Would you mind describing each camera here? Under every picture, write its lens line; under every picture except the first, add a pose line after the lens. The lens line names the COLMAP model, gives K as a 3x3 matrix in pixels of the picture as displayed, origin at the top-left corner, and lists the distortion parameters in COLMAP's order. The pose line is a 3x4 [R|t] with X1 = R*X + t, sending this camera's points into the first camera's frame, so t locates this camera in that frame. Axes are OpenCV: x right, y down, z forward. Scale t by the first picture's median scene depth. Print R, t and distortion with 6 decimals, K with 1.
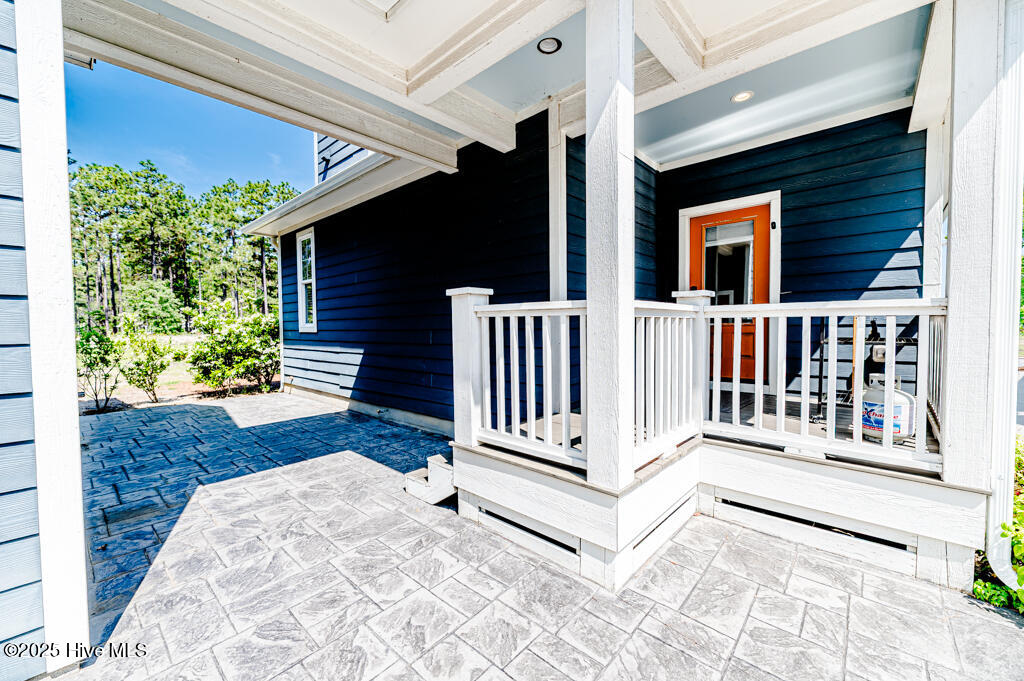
lens RADIAL K [[422.2, 0, 512.0], [0, 422.2, 340.5], [0, 0, 1]] dist [-0.002234, -0.000439]
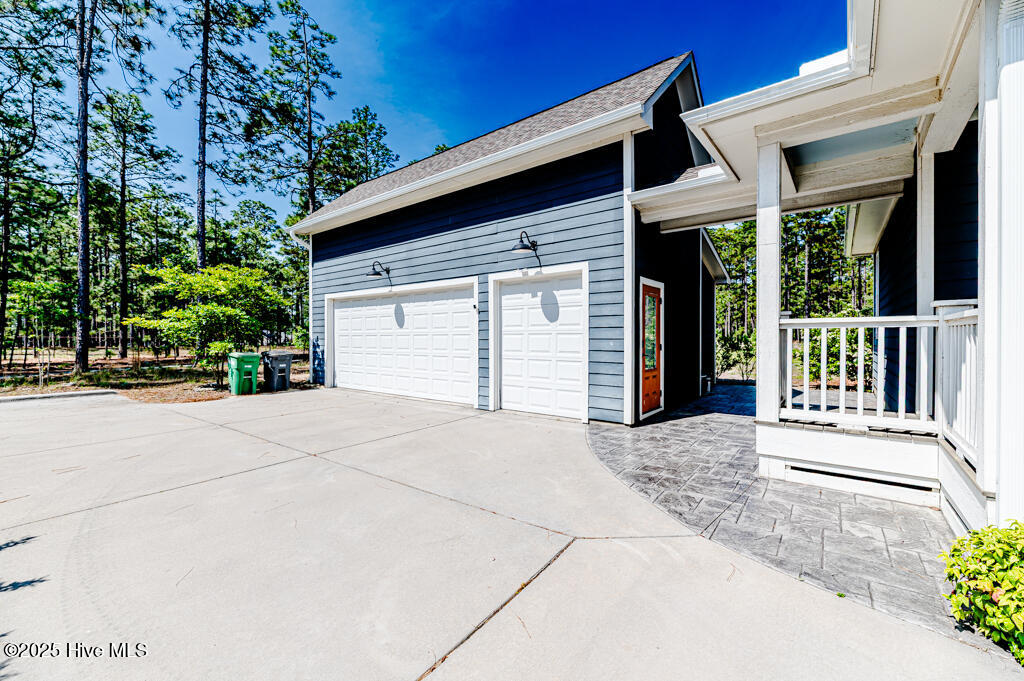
lens RADIAL K [[422.2, 0, 512.0], [0, 422.2, 340.5], [0, 0, 1]] dist [-0.002234, -0.000439]
pose [[0.064594, 0.010763, -0.997854, 2.017940], [-0.054457, 0.998490, 0.007245, 0.041576], [0.996425, 0.053872, 0.065082, -0.247890]]
